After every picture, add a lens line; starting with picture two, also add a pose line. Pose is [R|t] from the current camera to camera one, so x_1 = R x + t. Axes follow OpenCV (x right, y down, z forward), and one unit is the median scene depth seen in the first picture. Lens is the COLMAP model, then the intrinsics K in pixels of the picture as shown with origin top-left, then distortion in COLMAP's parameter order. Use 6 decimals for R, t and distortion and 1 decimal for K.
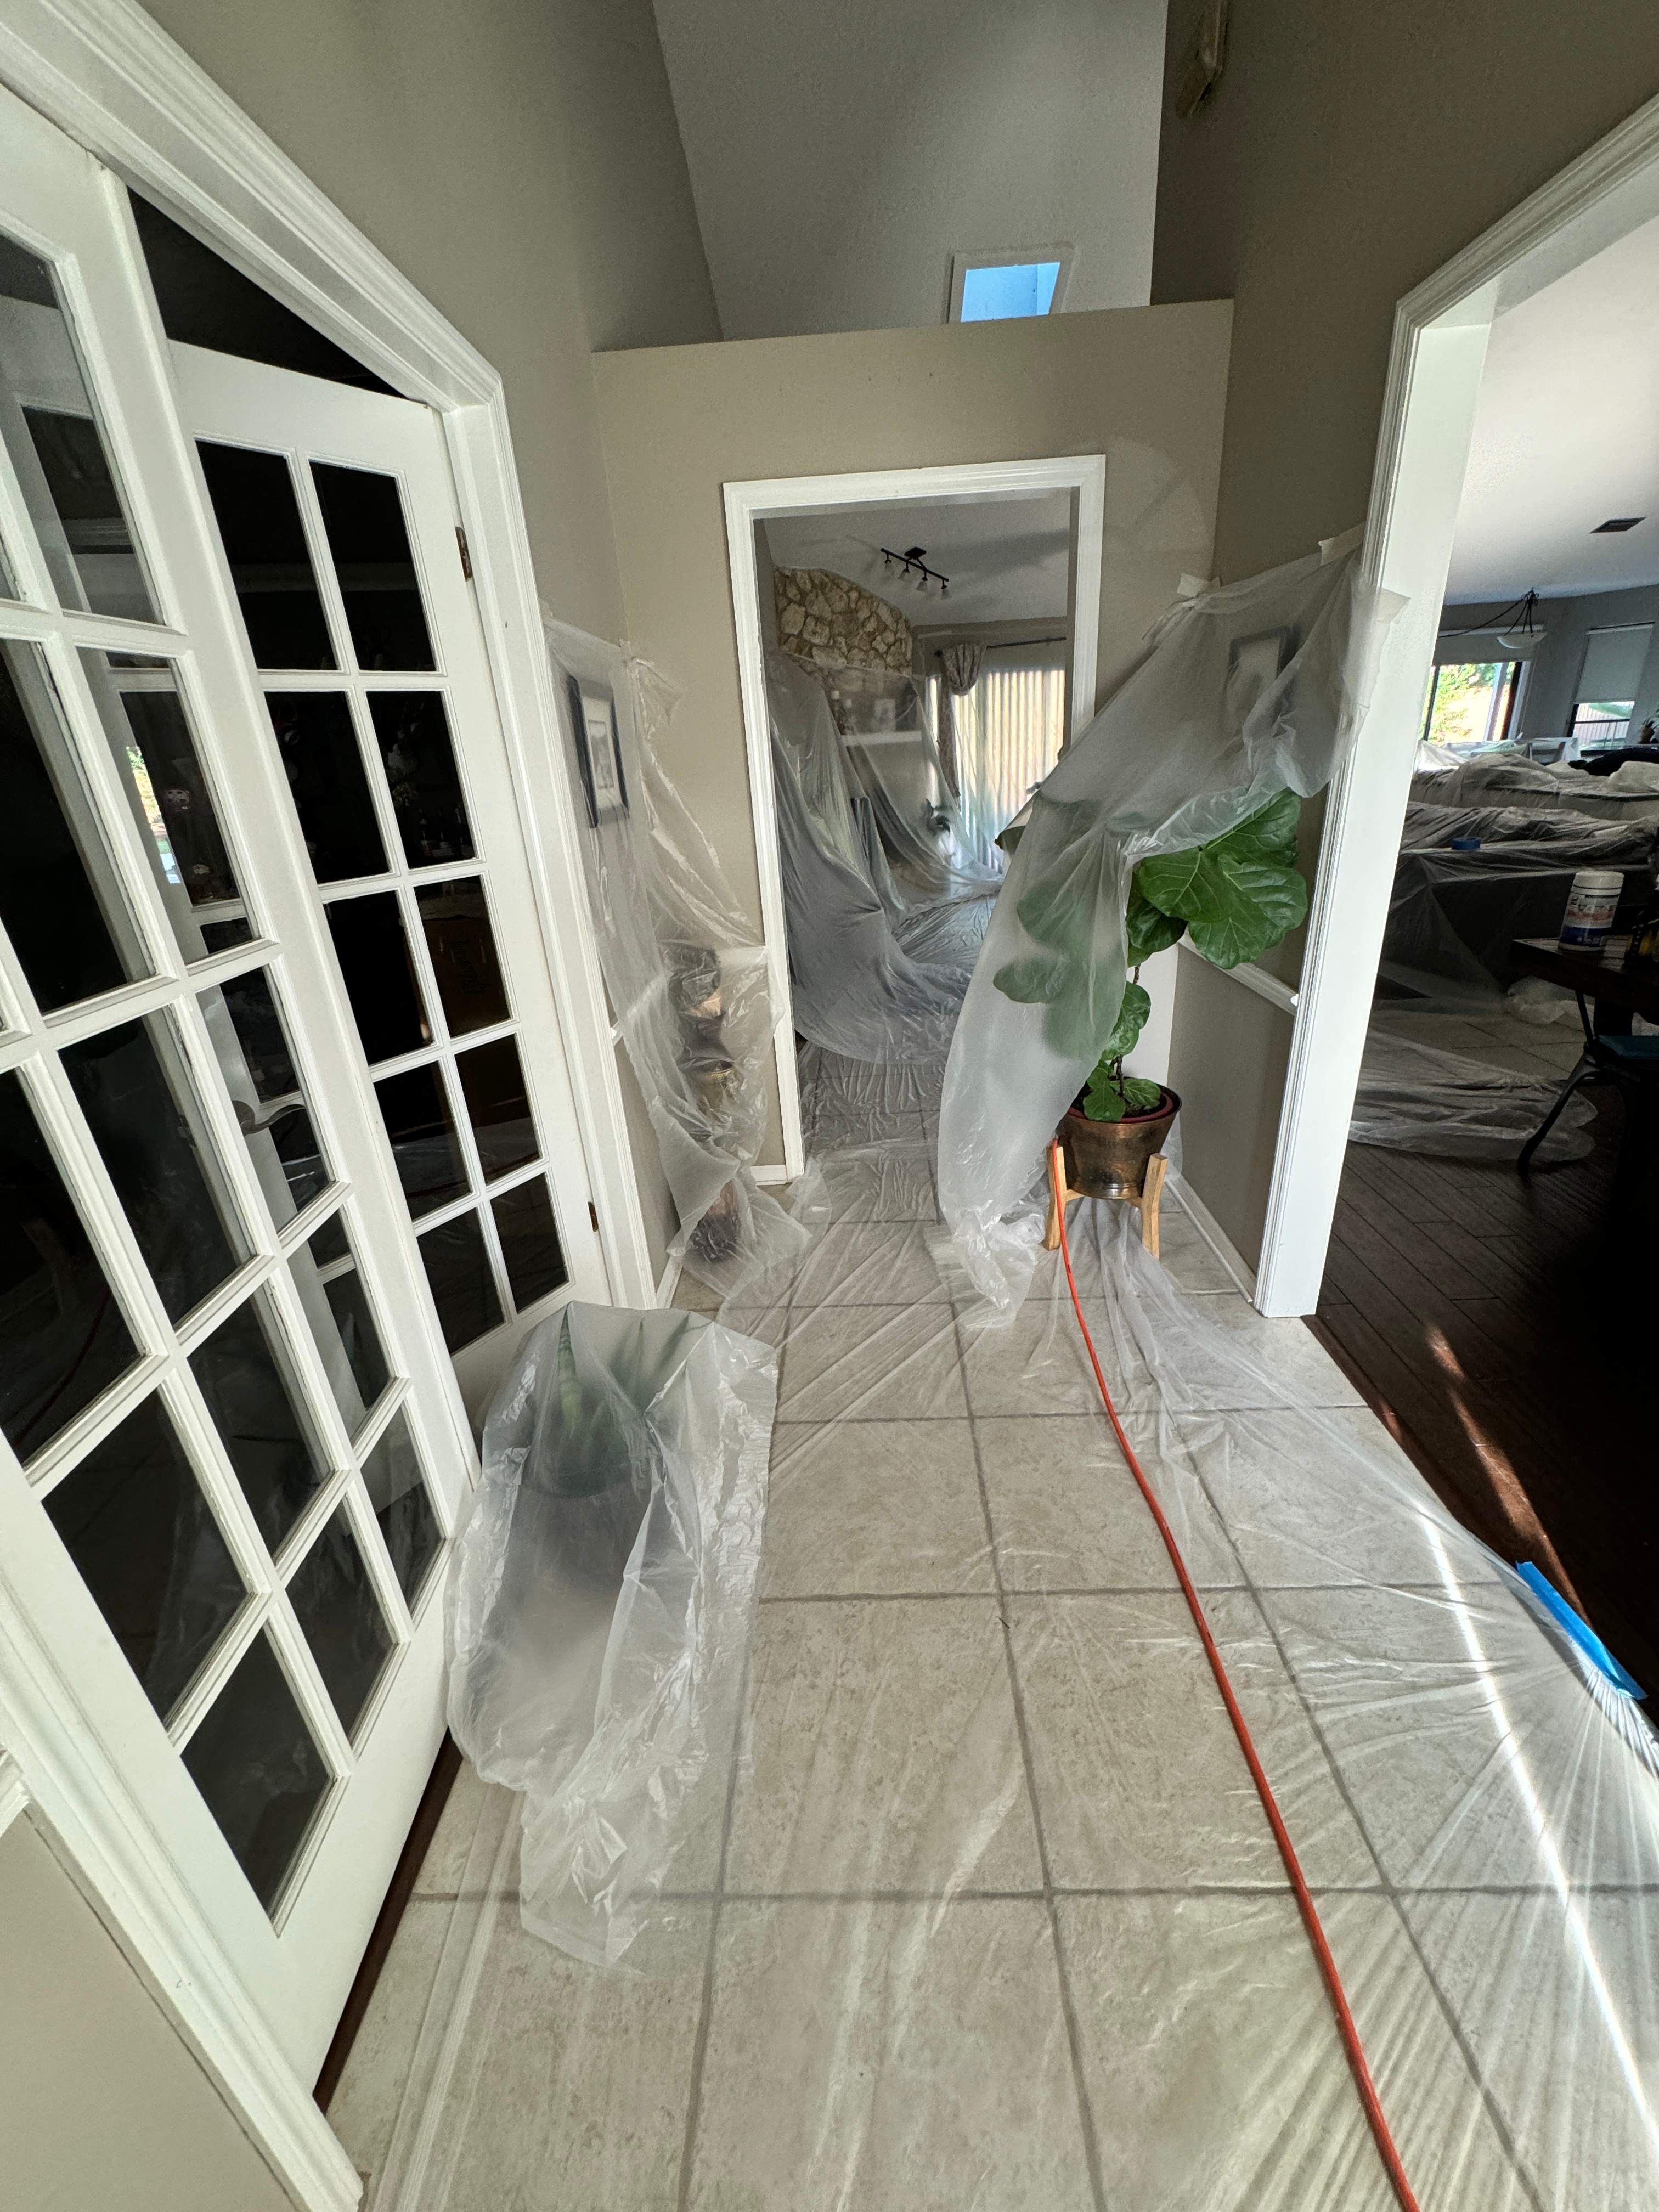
lens RADIAL K [[885.2, 0, 831.4], [0, 885.2, 1111.1], [0, 0, 1]] dist [-0.001911, 0.000229]
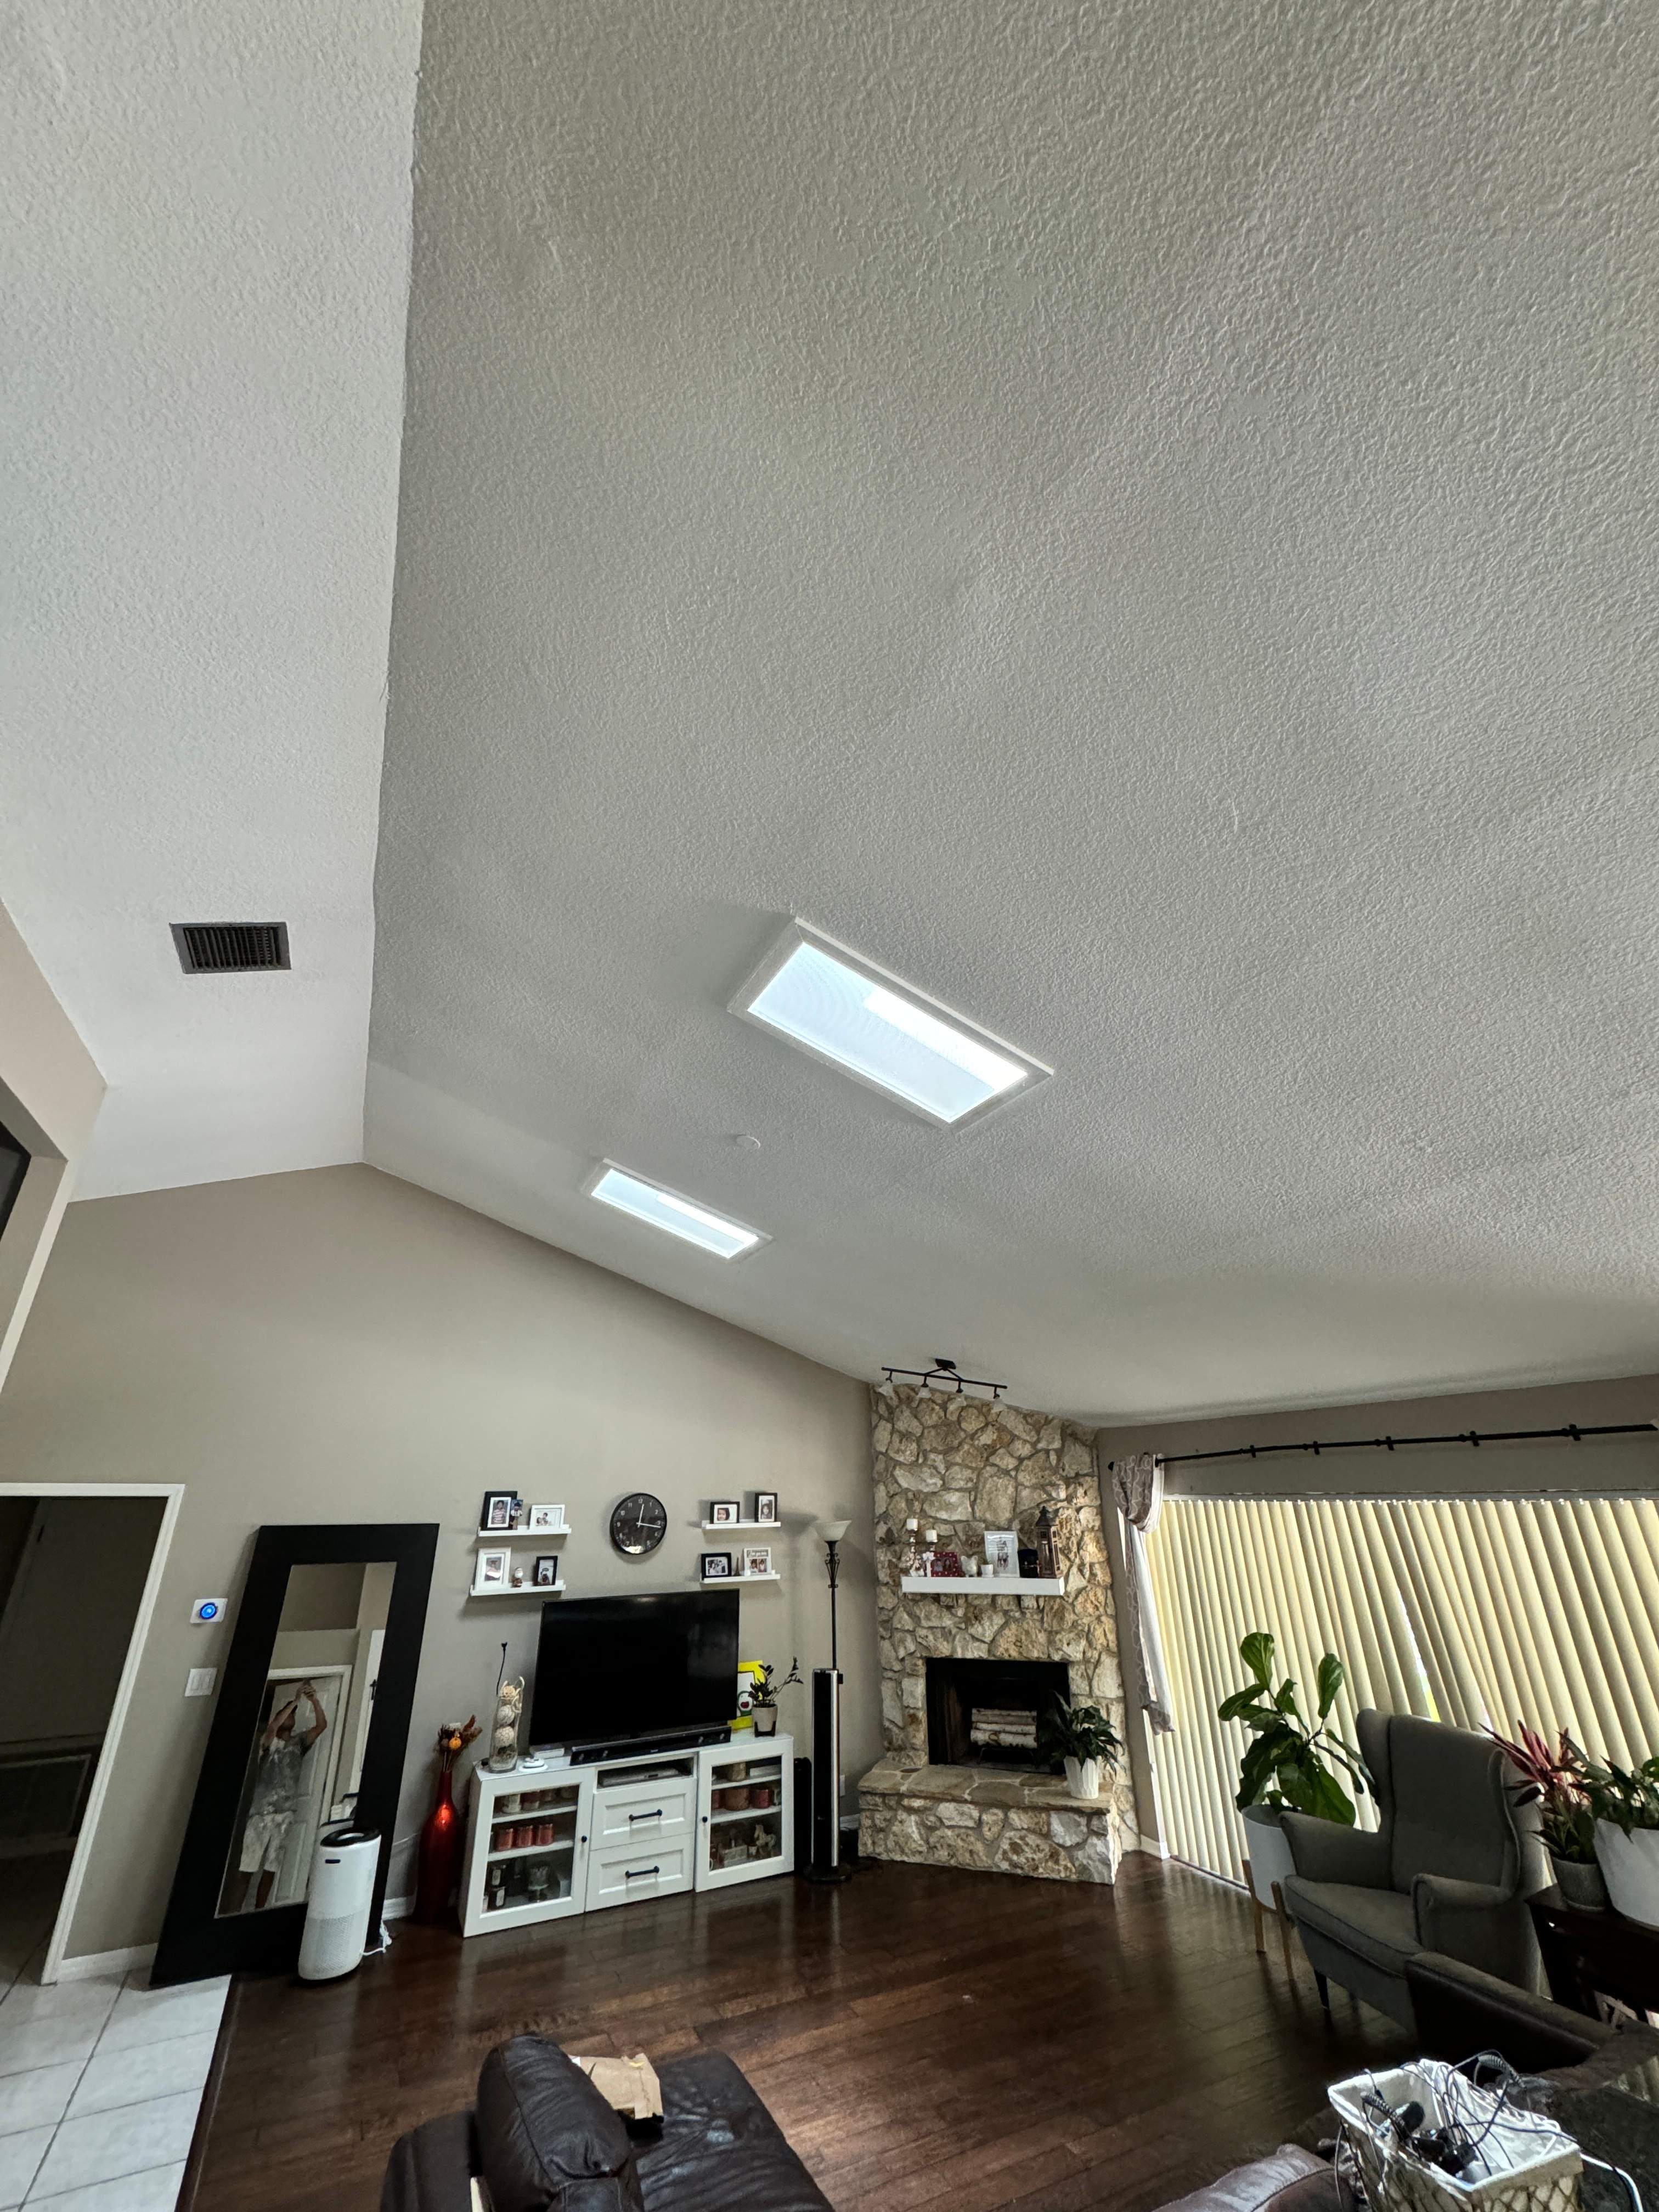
lens RADIAL K [[885.2, 0, 828.8], [0, 885.2, 1102.3], [0, 0, 1]] dist [-0.001911, 0.000229]
pose [[0.463277, -0.313127, -0.829051, 0.729262], [-0.359662, 0.788561, -0.498814, -0.329877], [0.809949, 0.529267, 0.252702, 0.509323]]
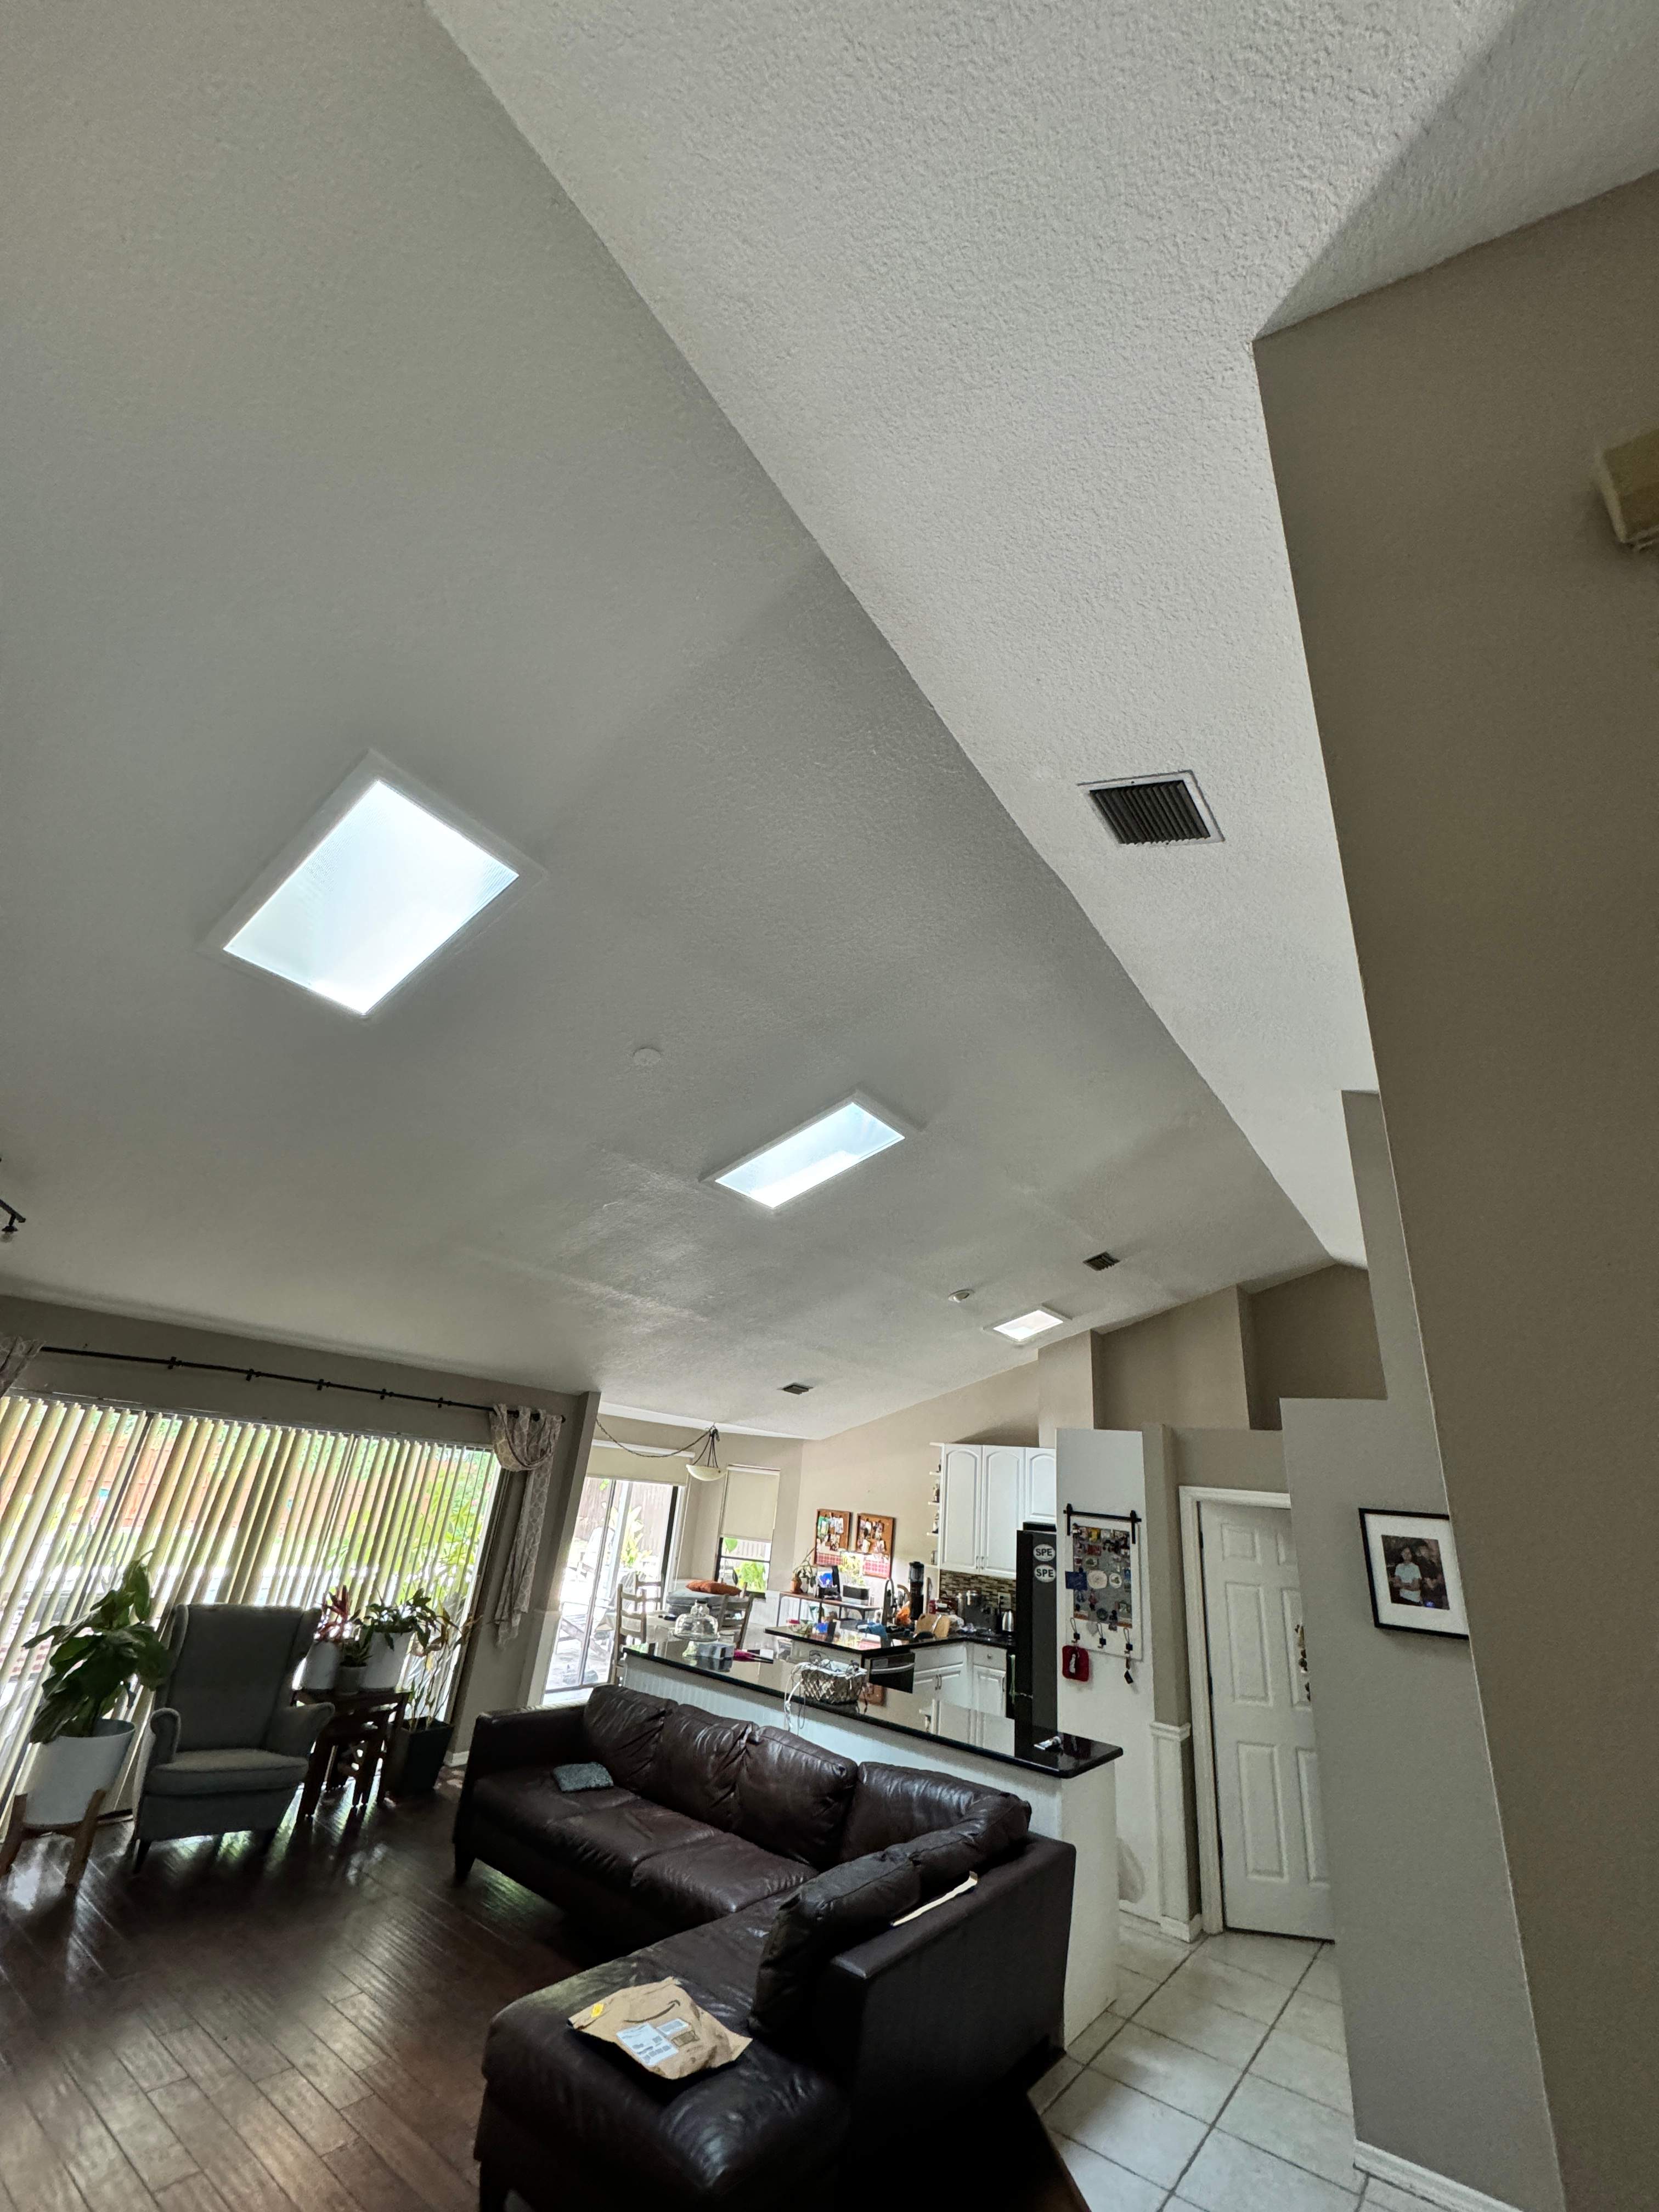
lens RADIAL K [[885.2, 0, 834.5], [0, 885.2, 1102.3], [0, 0, 1]] dist [-0.001911, 0.000229]
pose [[0.564444, 0.434258, 0.702013, 0.004167], [0.198767, 0.753917, -0.626180, -0.218521], [-0.801183, 0.492981, 0.339228, 0.384491]]
